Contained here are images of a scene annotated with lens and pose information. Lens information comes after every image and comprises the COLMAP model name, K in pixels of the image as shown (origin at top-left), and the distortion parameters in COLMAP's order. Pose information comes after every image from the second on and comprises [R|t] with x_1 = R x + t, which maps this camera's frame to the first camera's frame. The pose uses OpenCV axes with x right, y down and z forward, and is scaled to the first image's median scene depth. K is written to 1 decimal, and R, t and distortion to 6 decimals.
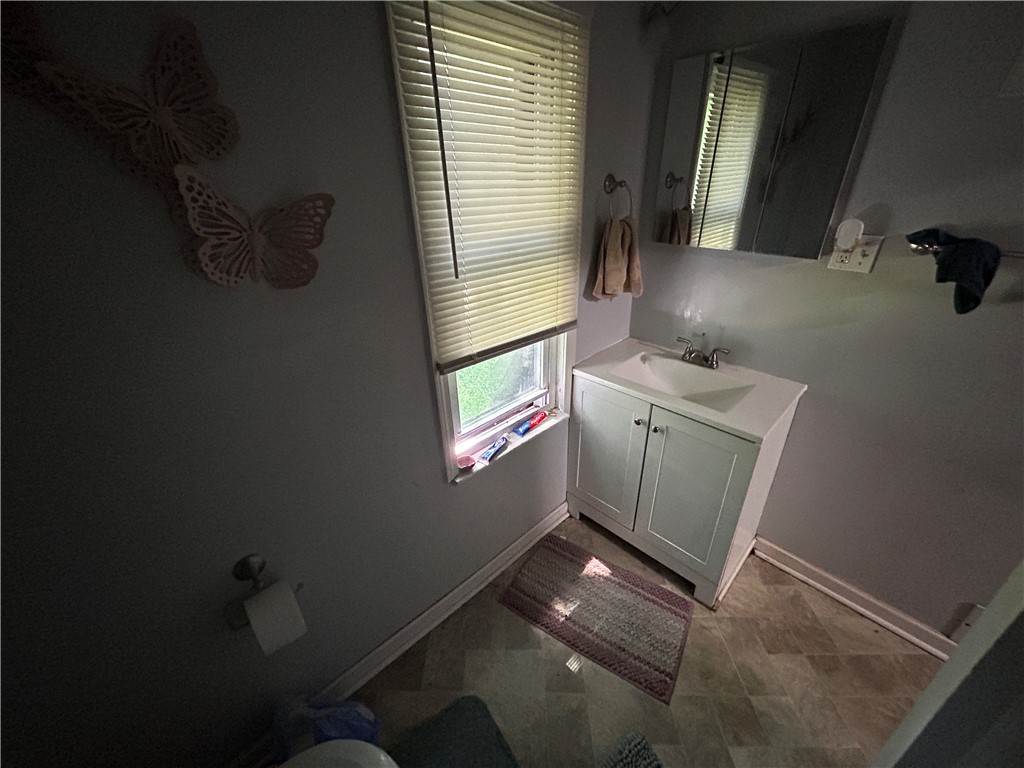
lens RADIAL K [[412.6, 0, 510.9], [0, 412.6, 382.3], [0, 0, 1]] dist [-0.000457, 0.000975]
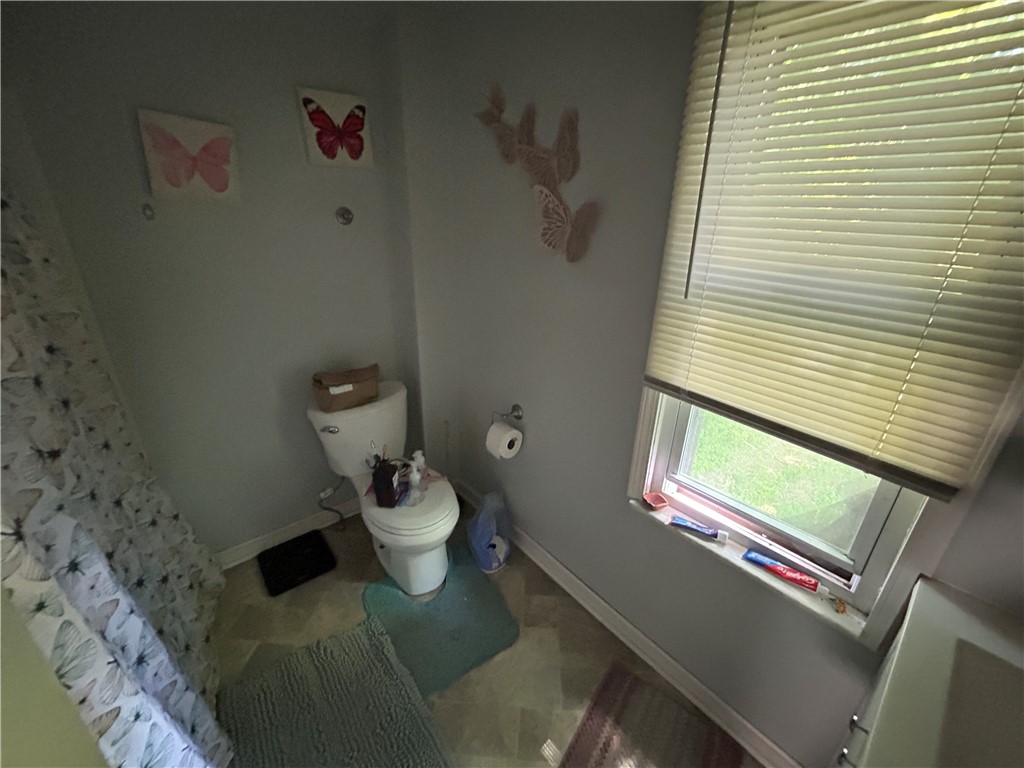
lens RADIAL K [[412.6, 0, 508.6], [0, 412.6, 381.3], [0, 0, 1]] dist [-0.000457, 0.000975]
pose [[-0.063929, 0.399678, -0.914424, 0.657311], [-0.460429, 0.801133, 0.382350, -0.222144], [0.885391, 0.445471, 0.132808, 0.493867]]
